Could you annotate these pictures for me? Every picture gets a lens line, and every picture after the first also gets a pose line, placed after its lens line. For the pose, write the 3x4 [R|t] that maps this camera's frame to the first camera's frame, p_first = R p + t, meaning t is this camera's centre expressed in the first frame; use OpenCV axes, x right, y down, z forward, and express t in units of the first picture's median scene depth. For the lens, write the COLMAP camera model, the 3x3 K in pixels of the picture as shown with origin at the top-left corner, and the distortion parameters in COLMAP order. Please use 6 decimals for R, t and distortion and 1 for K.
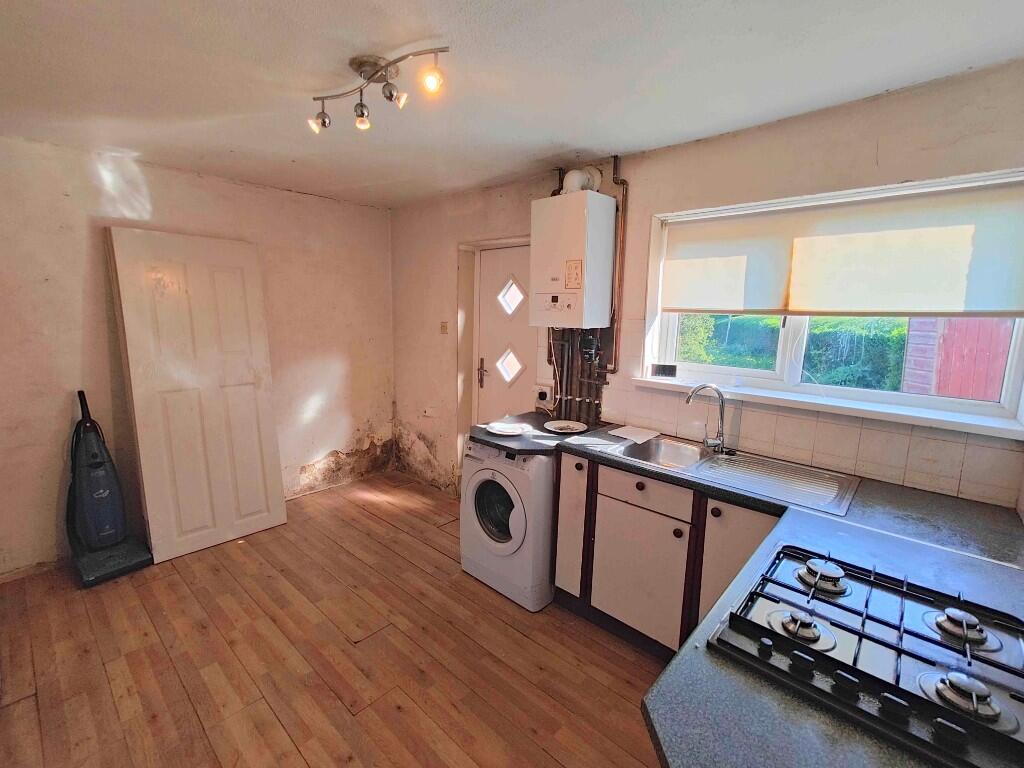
lens RADIAL K [[457.6, 0, 512.0], [0, 457.6, 384.0], [0, 0, 1]] dist [0.000907, 0.000106]
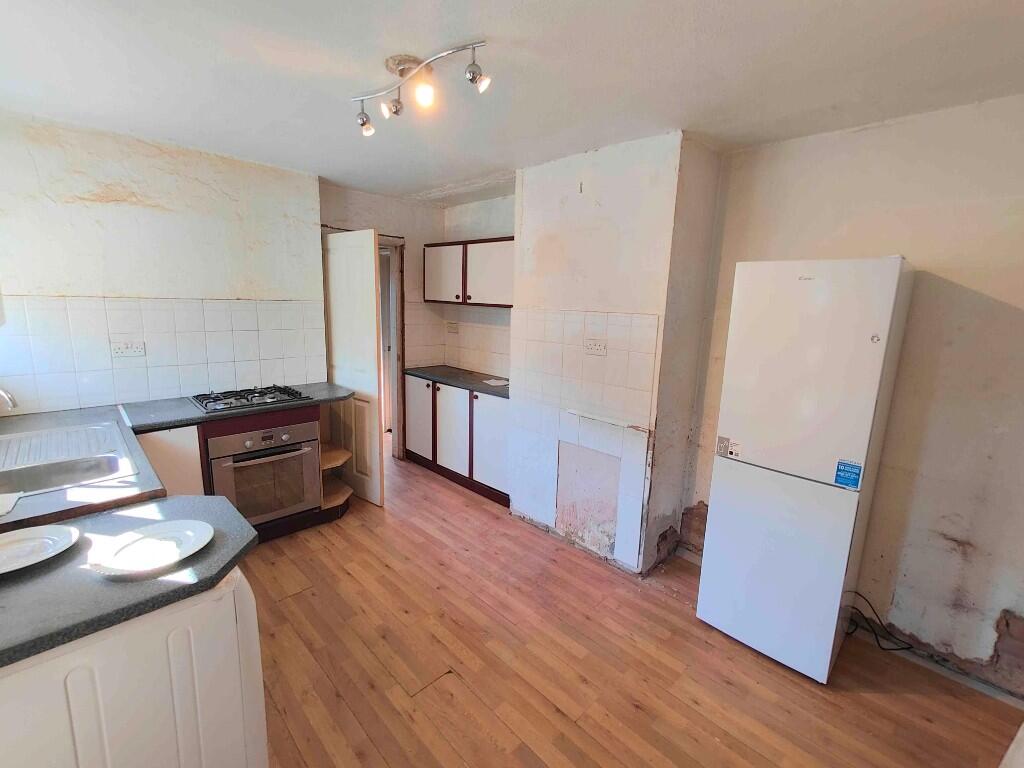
lens RADIAL K [[457.6, 0, 512.0], [0, 457.6, 384.0], [0, 0, 1]] dist [0.000907, 0.000106]
pose [[-0.996999, -0.064987, 0.042070, -0.488118], [-0.046690, 0.938235, 0.342835, -0.306165], [-0.061751, 0.339842, -0.938453, 1.734304]]
